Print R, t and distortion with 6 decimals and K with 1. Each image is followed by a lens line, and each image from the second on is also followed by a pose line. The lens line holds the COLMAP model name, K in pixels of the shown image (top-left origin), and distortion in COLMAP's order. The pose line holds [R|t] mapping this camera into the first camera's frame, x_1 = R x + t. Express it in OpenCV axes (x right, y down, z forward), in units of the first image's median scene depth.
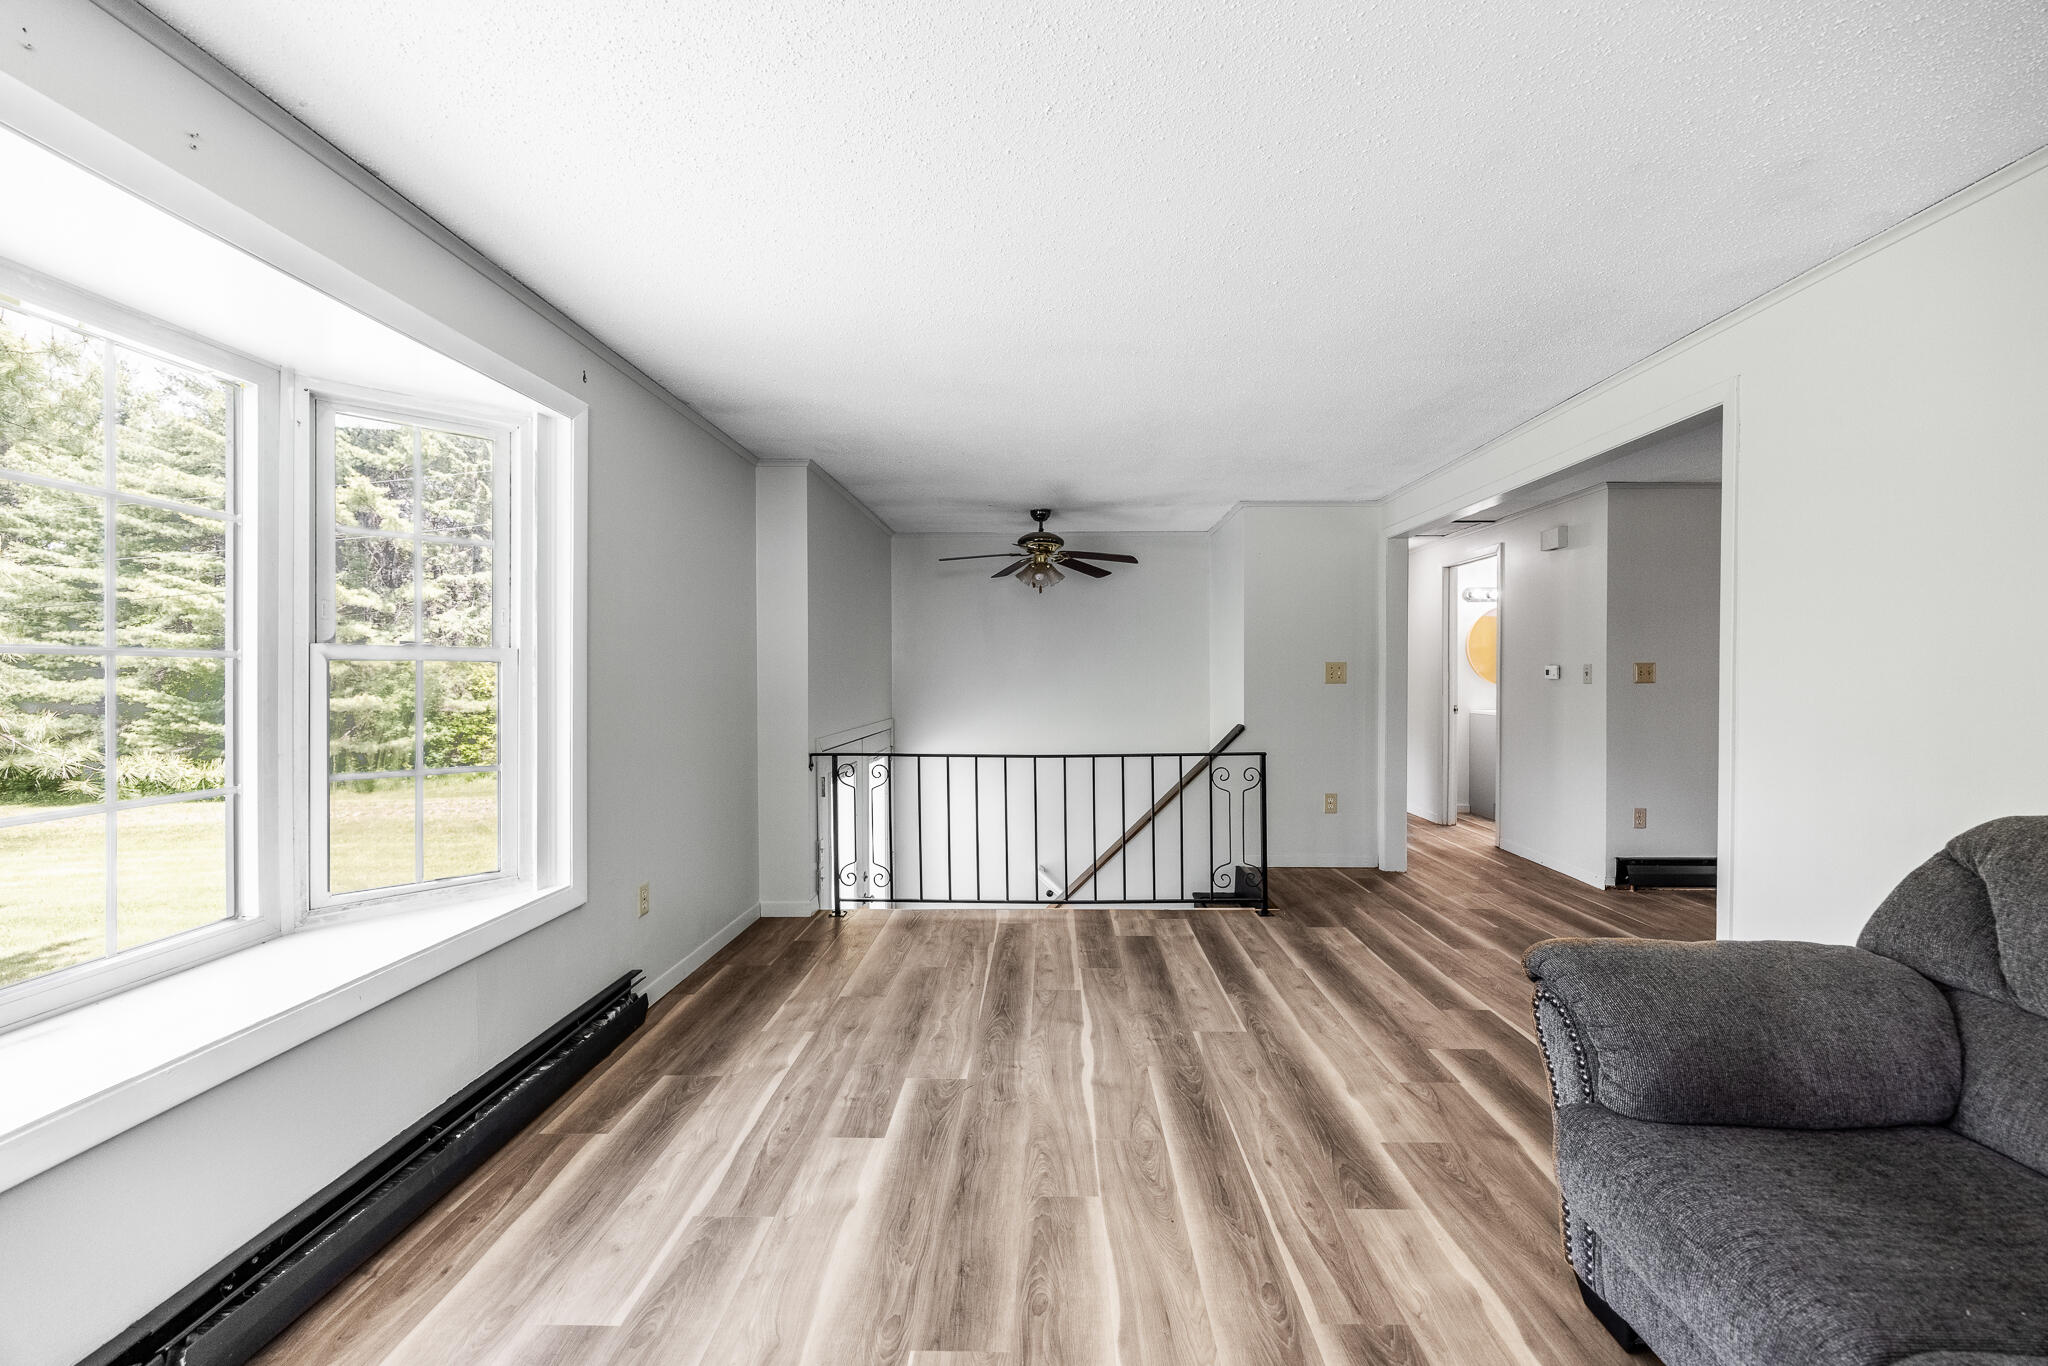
lens RADIAL K [[796.6, 0, 1029.1], [0, 796.6, 683.7], [0, 0, 1]] dist [-0.000521, -0.000100]
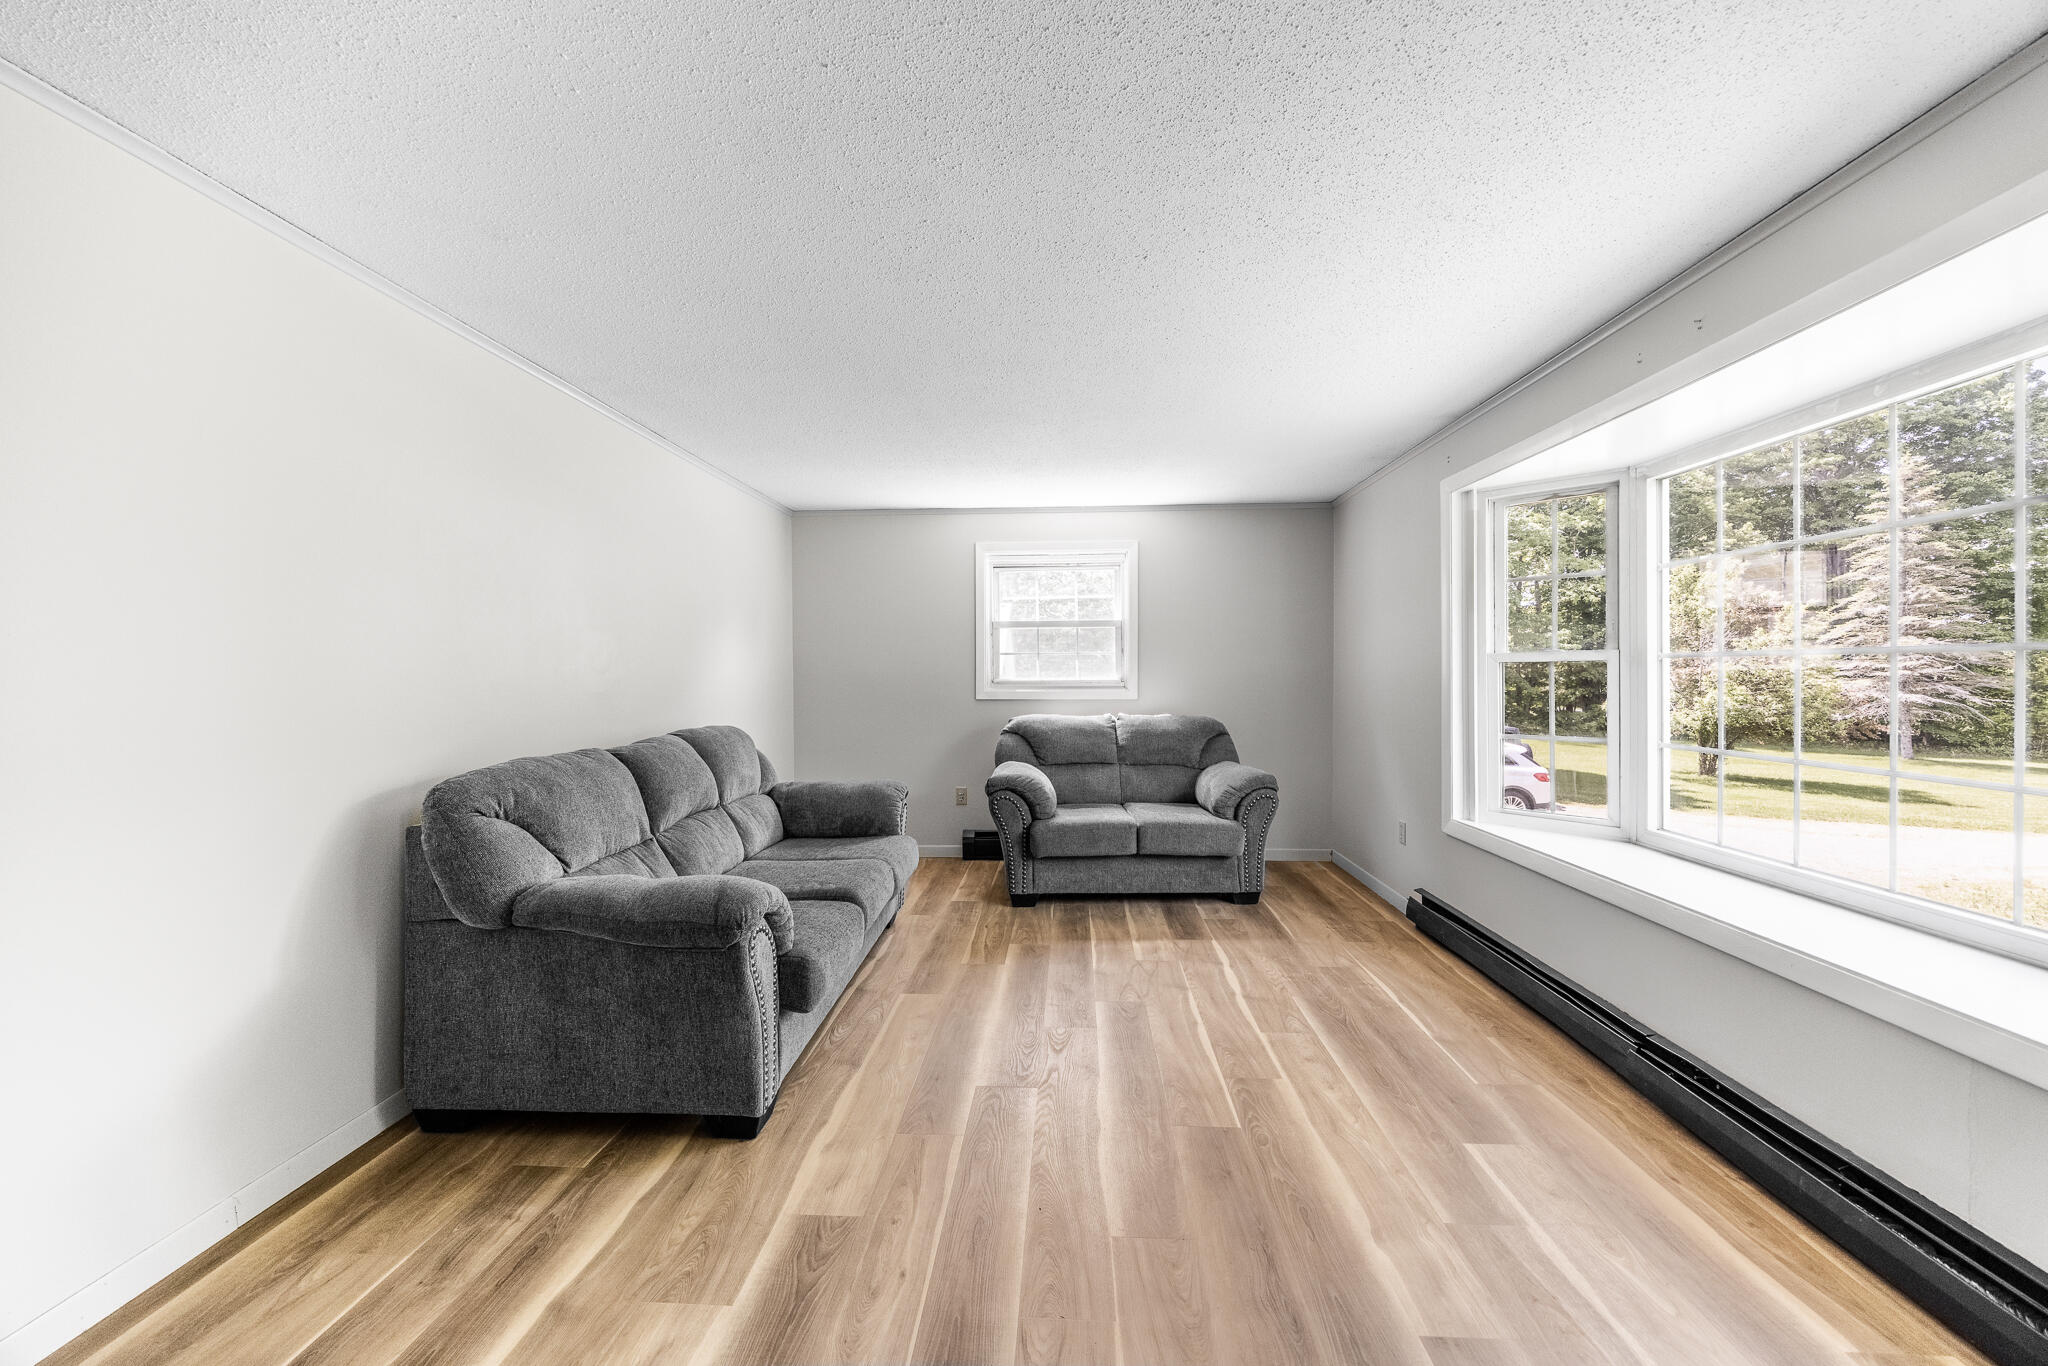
lens RADIAL K [[796.6, 0, 1029.1], [0, 796.6, 683.7], [0, 0, 1]] dist [-0.000521, -0.000100]
pose [[-0.999628, 0.008062, 0.026068, 0.157524], [0.008780, 0.999582, 0.027535, -0.026177], [-0.025835, 0.027753, -0.999281, 1.948692]]
